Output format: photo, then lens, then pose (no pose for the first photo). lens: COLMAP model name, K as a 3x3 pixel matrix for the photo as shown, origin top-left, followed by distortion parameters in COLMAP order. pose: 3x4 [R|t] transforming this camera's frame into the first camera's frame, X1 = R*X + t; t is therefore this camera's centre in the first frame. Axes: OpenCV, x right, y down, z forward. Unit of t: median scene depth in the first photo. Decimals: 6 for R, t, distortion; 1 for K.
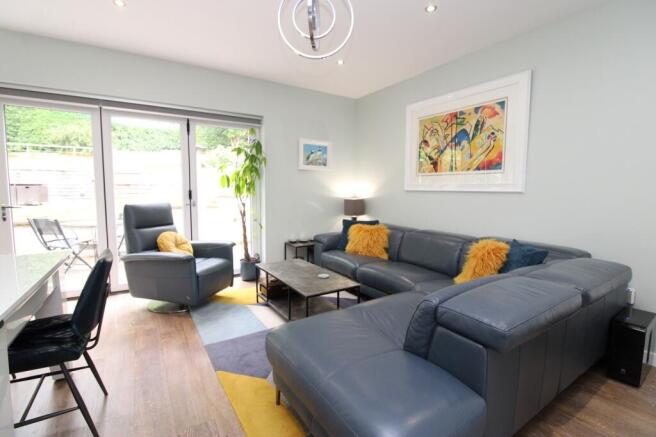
lens RADIAL K [[307.3, 0, 326.9], [0, 307.3, 223.9], [0, 0, 1]] dist [-0.013717, -0.001480]
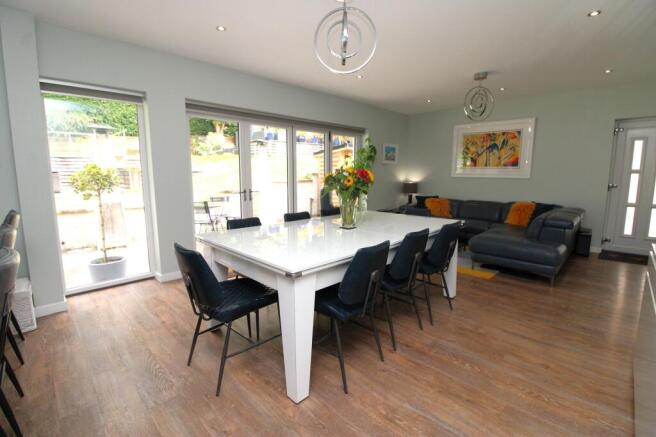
lens RADIAL K [[303.1, 0, 331.2], [0, 303.1, 215.3], [0, 0, 1]] dist [-0.019472, -0.000248]
pose [[0.970309, -0.043636, 0.237900, -0.884175], [0.035282, 0.998606, 0.039263, 0.010135], [-0.239282, -0.029704, 0.970496, -0.479634]]
